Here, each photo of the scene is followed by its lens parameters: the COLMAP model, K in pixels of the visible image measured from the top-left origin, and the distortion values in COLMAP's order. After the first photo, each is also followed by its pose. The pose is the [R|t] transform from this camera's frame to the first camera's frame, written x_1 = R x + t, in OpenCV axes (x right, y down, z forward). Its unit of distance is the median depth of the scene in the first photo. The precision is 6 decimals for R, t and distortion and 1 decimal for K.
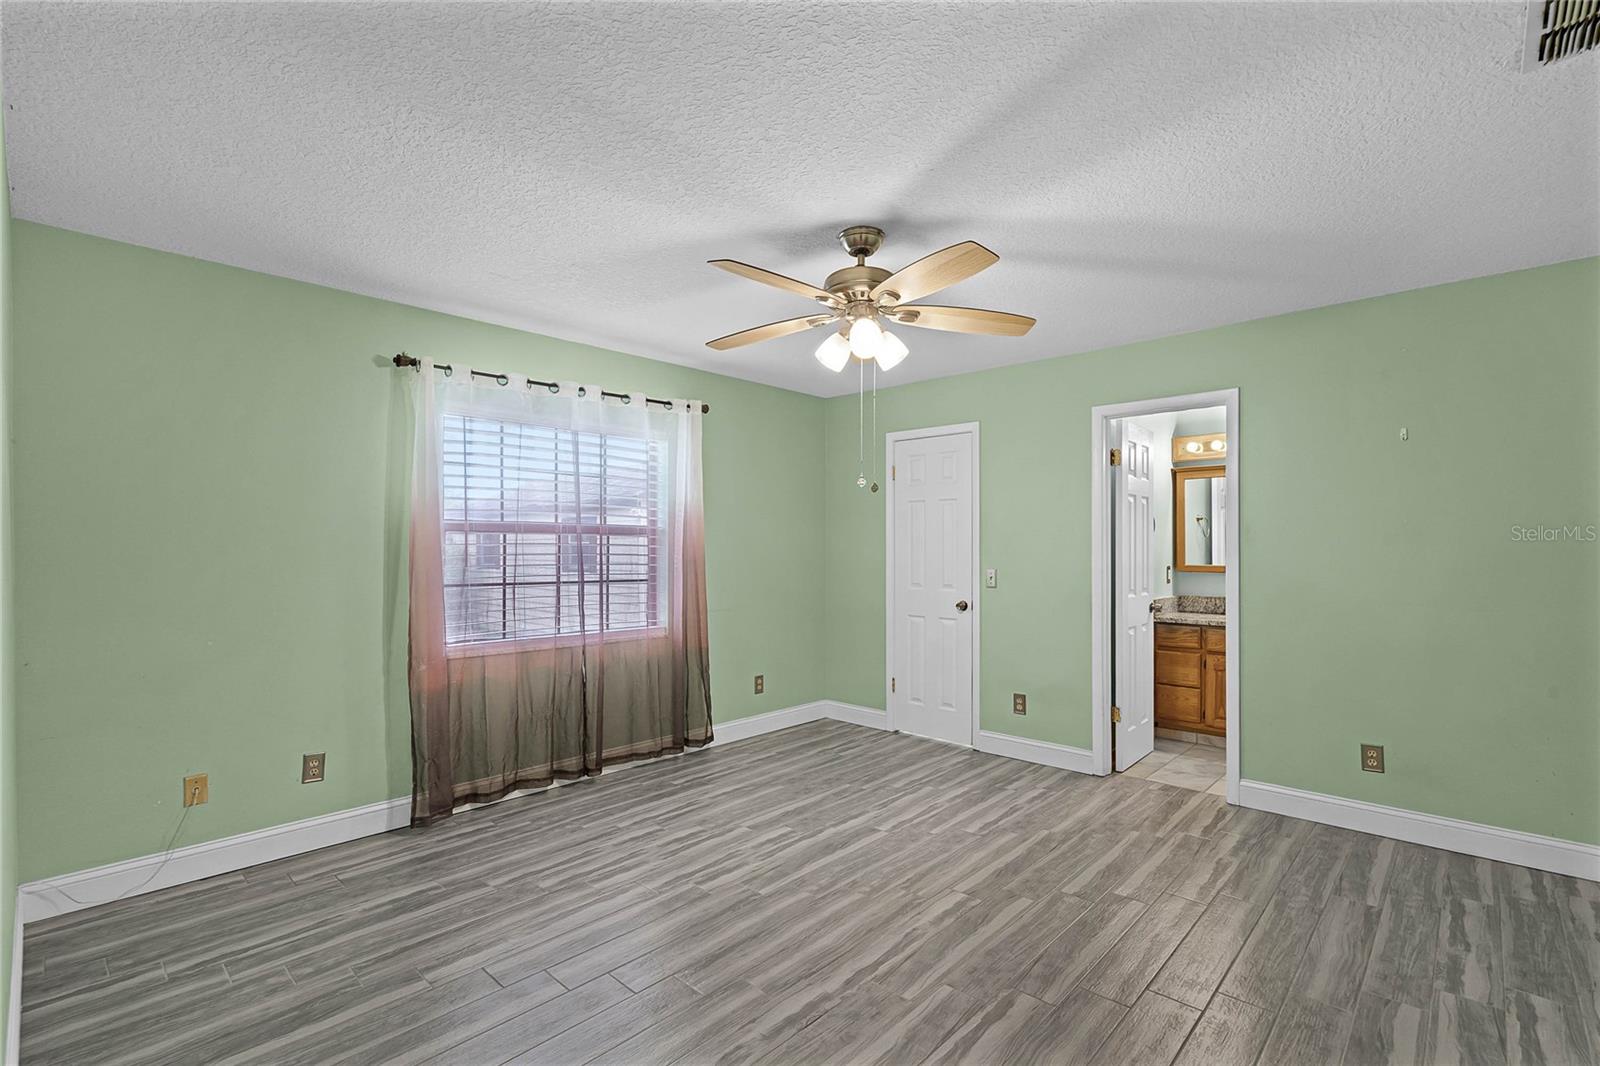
lens RADIAL K [[718.5, 0, 797.1], [0, 718.5, 534.4], [0, 0, 1]] dist [0.000425, 0.000029]
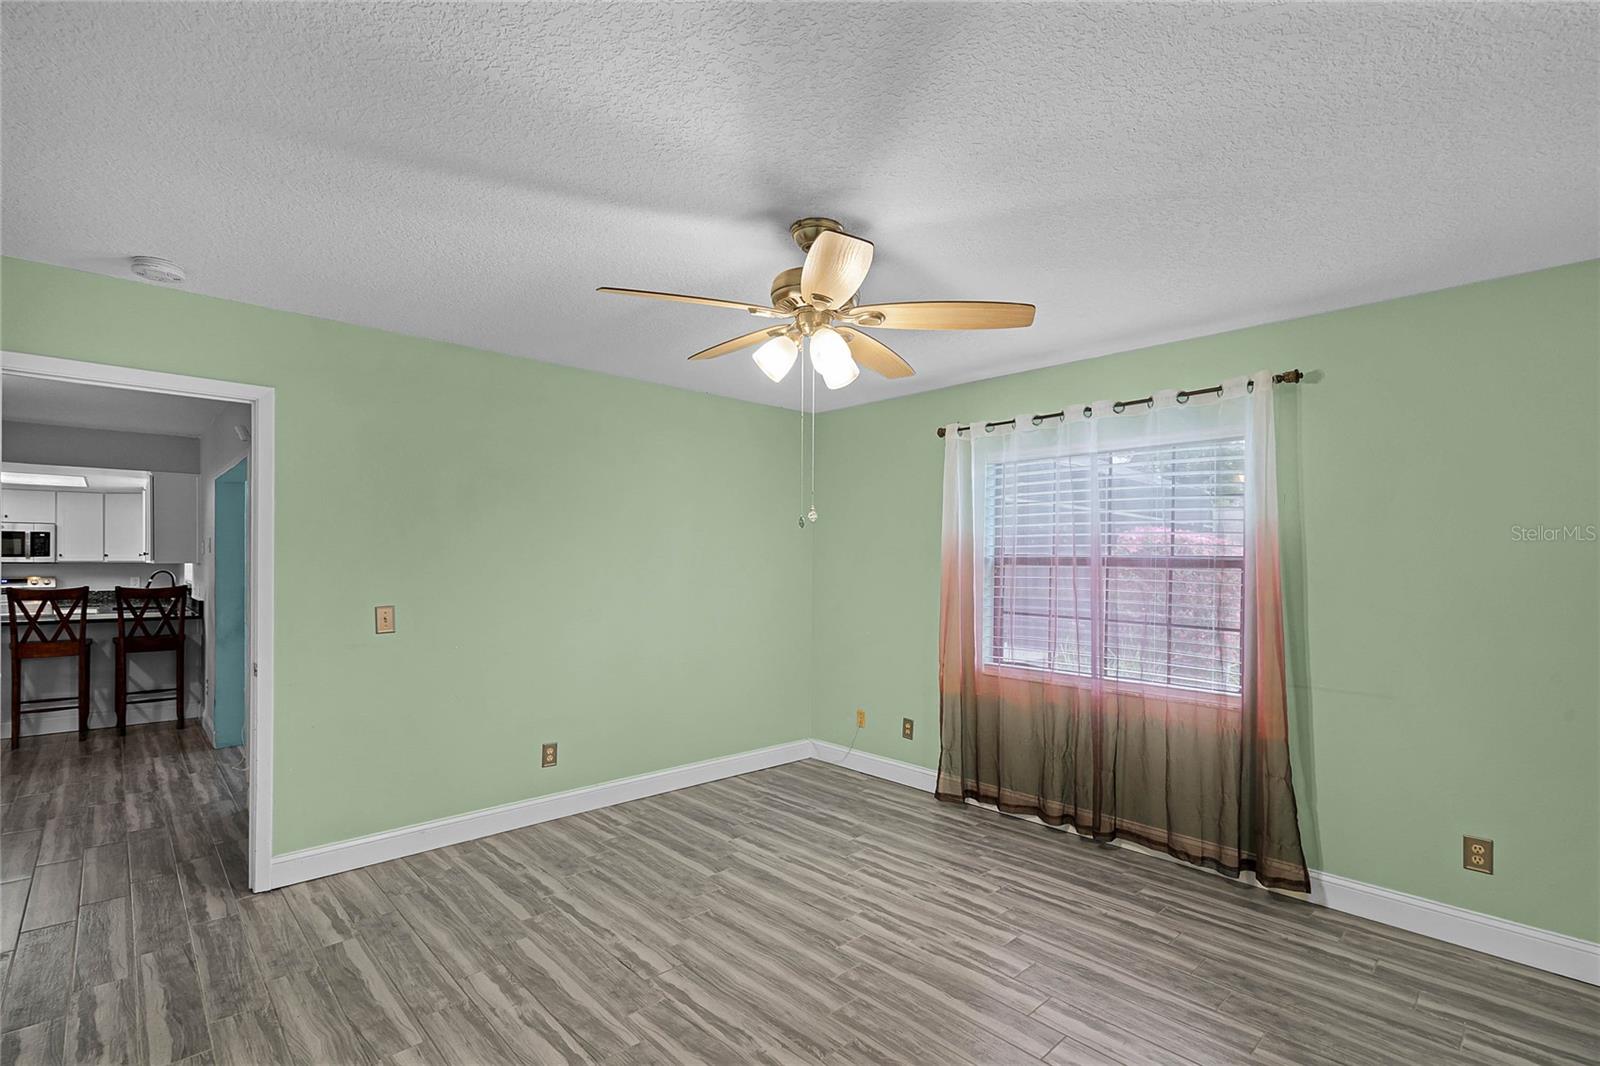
lens RADIAL K [[718.5, 0, 797.1], [0, 718.5, 534.4], [0, 0, 1]] dist [0.000425, 0.000029]
pose [[-0.032595, -0.036679, -0.998795, 0.711846], [0.003453, 0.999316, -0.036811, -0.010233], [0.999463, -0.004649, -0.032446, 0.747137]]
